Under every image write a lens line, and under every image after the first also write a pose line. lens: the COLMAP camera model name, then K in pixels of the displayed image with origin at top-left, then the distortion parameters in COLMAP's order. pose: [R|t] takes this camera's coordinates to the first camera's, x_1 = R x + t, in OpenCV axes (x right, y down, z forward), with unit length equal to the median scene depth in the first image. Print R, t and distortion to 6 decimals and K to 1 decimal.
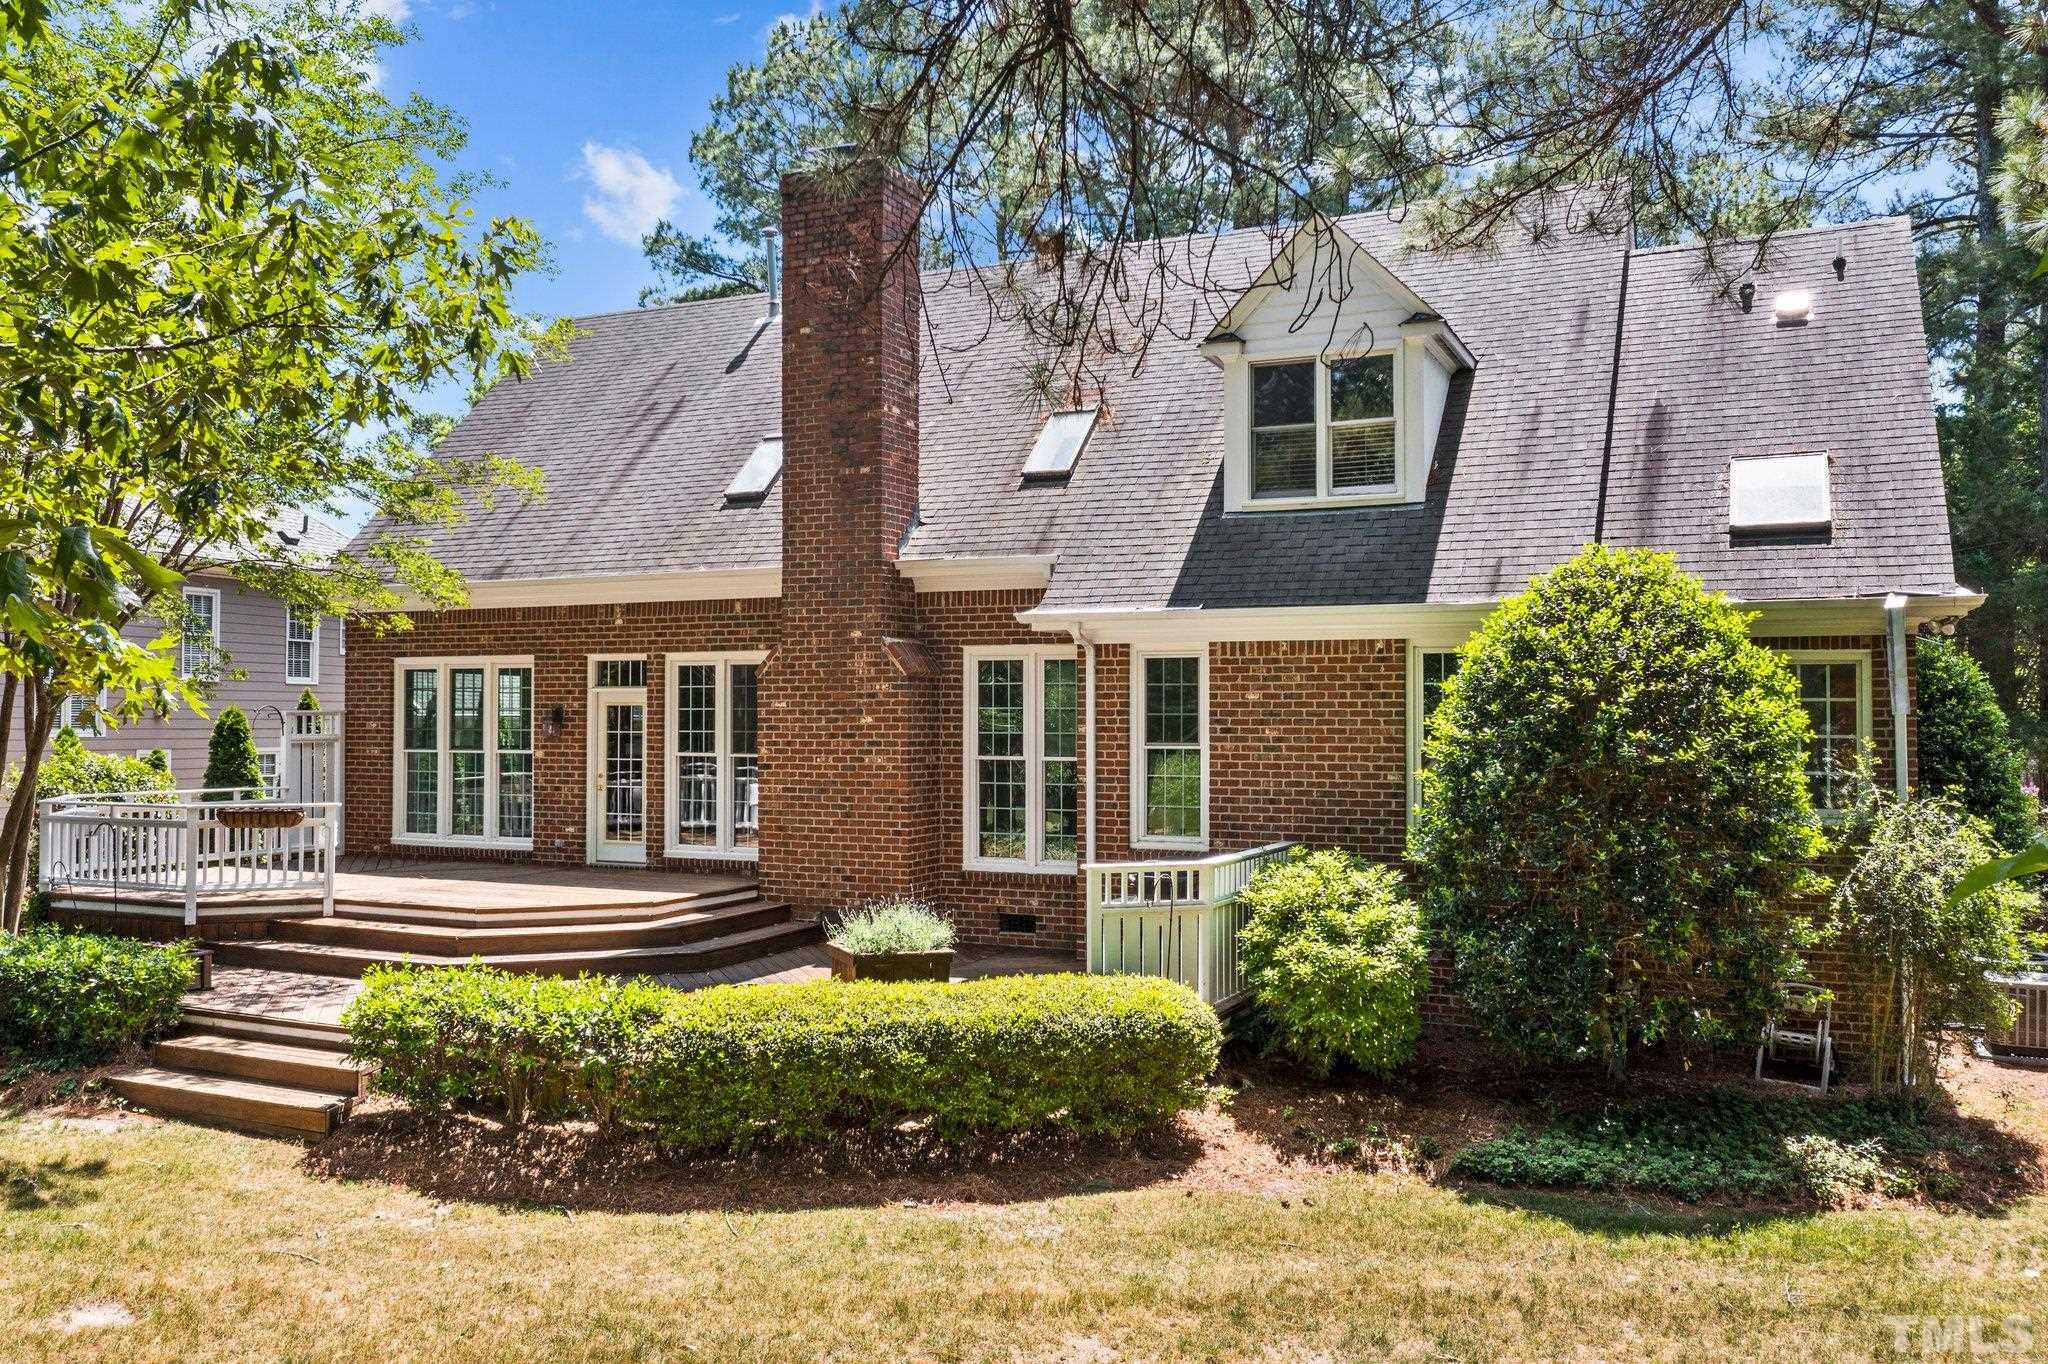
lens RADIAL K [[1649.6, 0, 1021.1], [0, 1649.6, 683.8], [0, 0, 1]] dist [-0.000188, -0.002341]
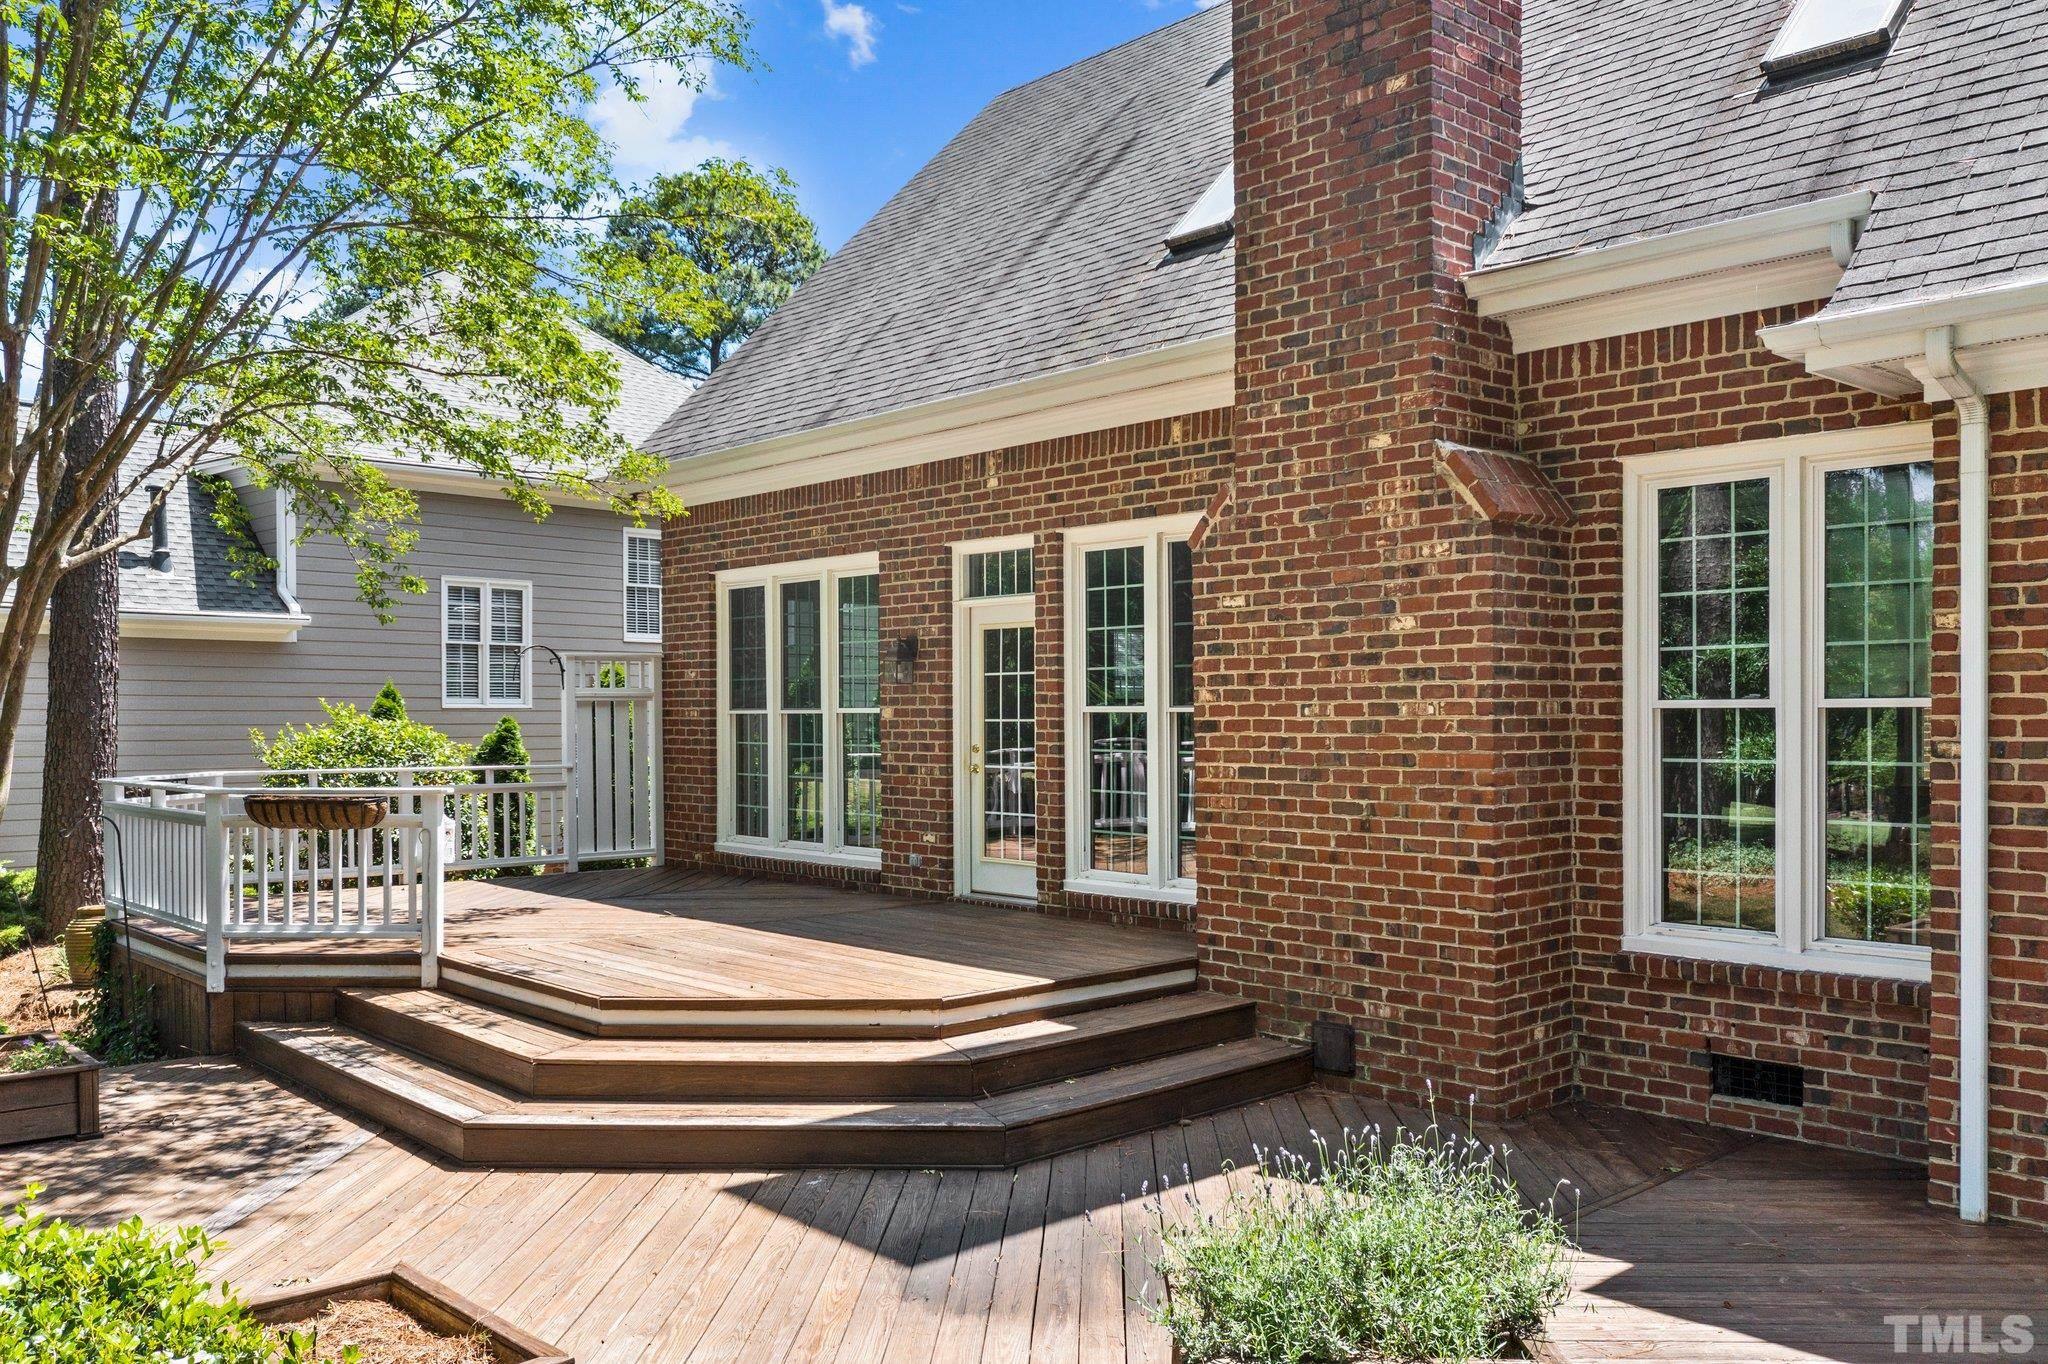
lens RADIAL K [[1649.6, 0, 1025.0], [0, 1649.6, 732.6], [0, 0, 1]] dist [-0.000188, -0.002341]
pose [[0.926023, -0.001343, -0.377464, -0.016218], [0.013705, 0.999454, 0.030066, 0.036538], [0.377217, -0.033015, 0.925536, 0.515125]]
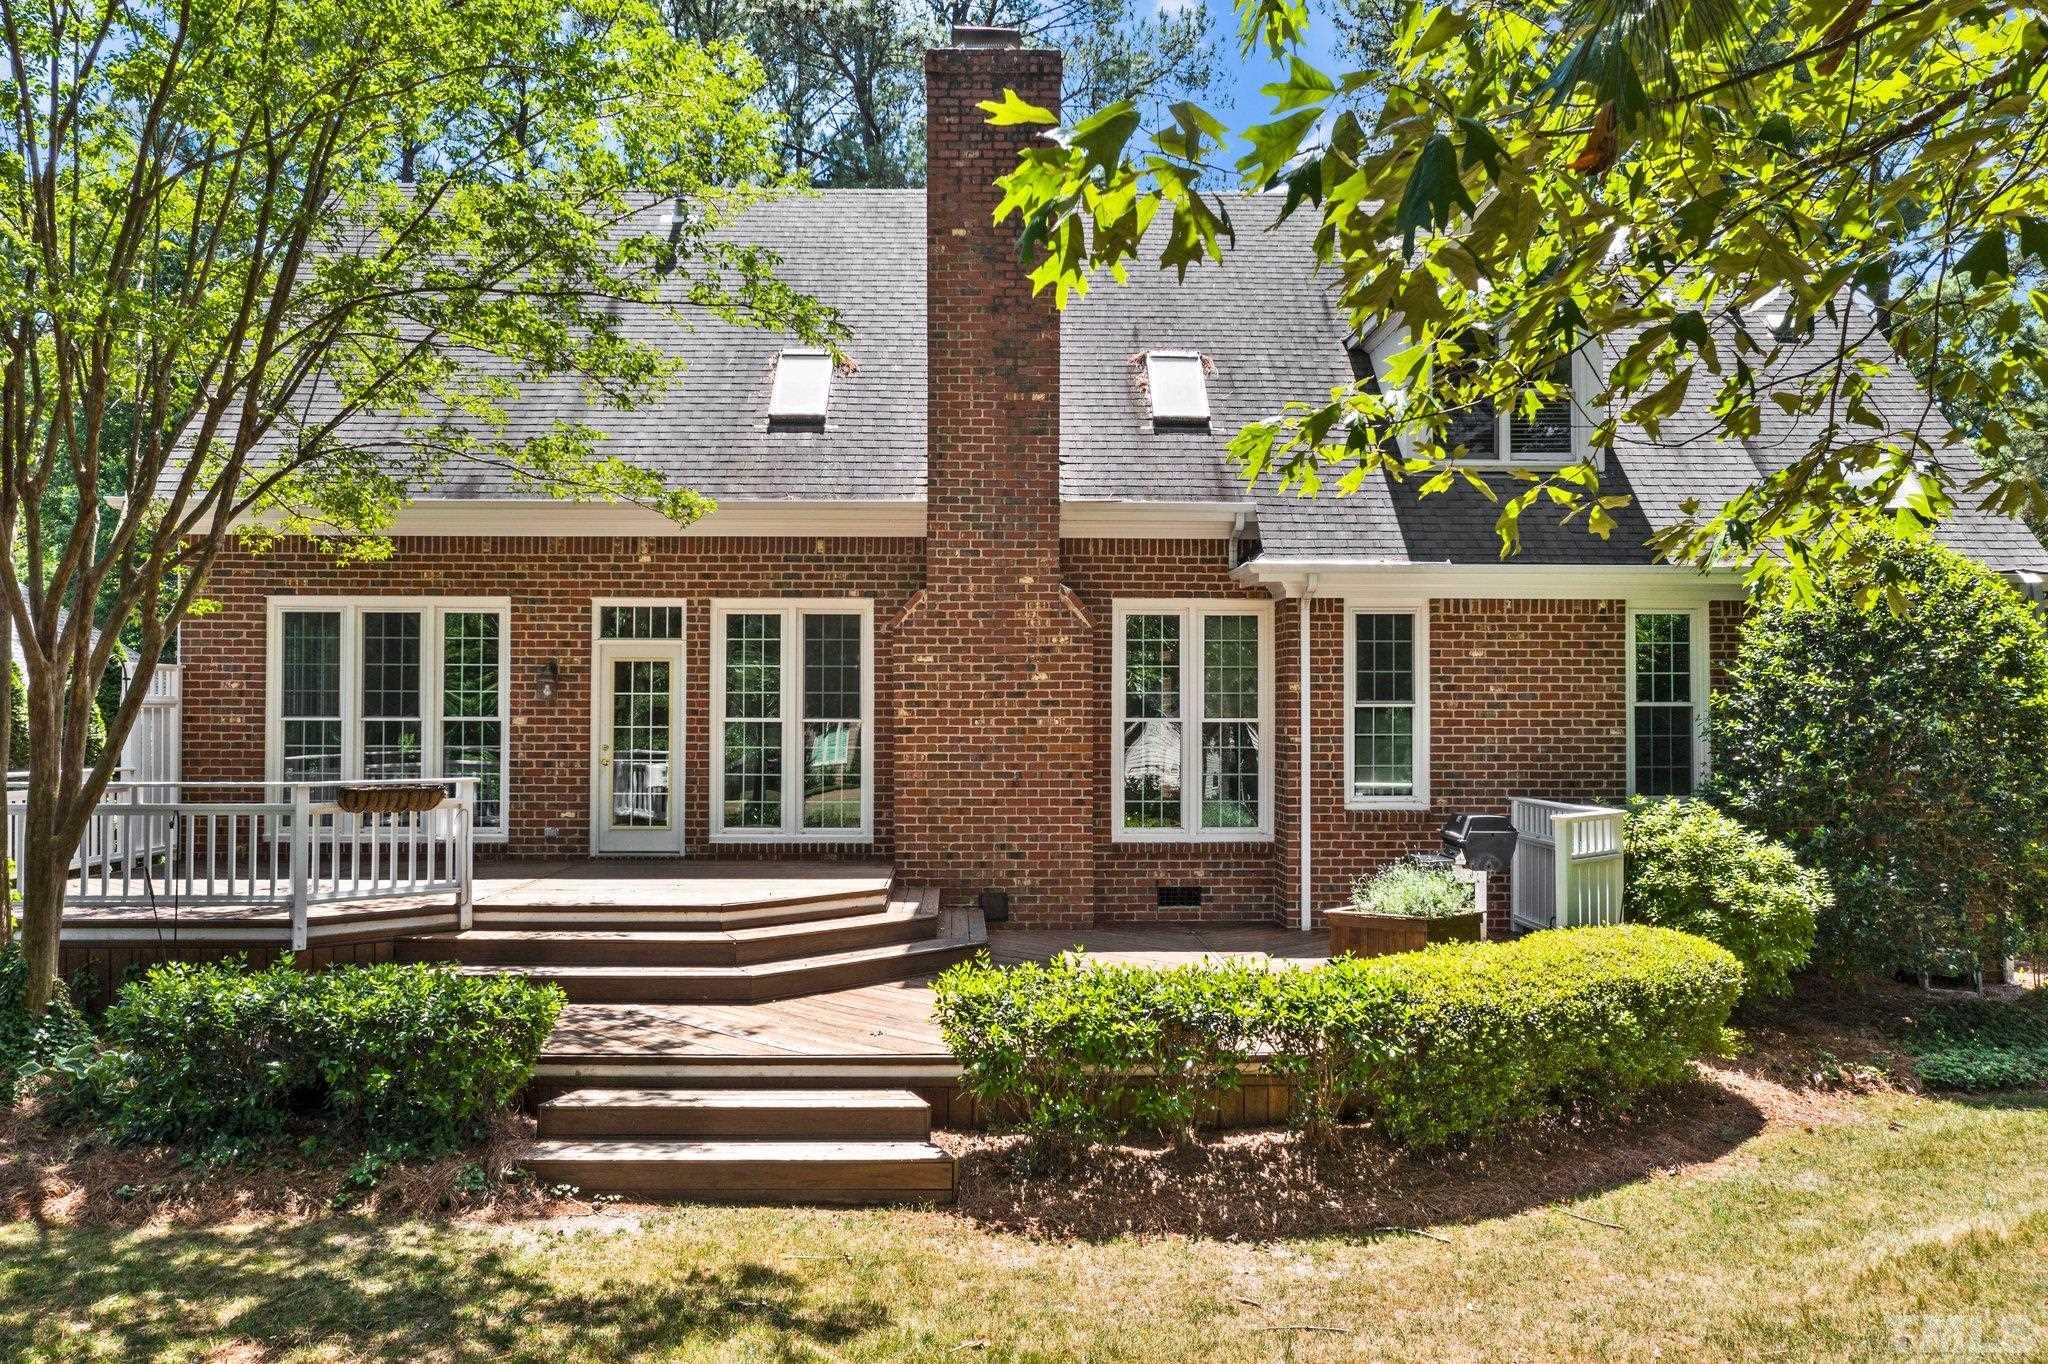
lens RADIAL K [[1649.6, 0, 1024.6], [0, 1649.6, 672.5], [0, 0, 1]] dist [-0.000188, -0.002341]
pose [[0.890866, 0.012050, 0.454106, -0.495826], [-0.009306, 0.999922, -0.008276, 0.026512], [-0.454170, 0.003147, 0.890909, 0.203490]]
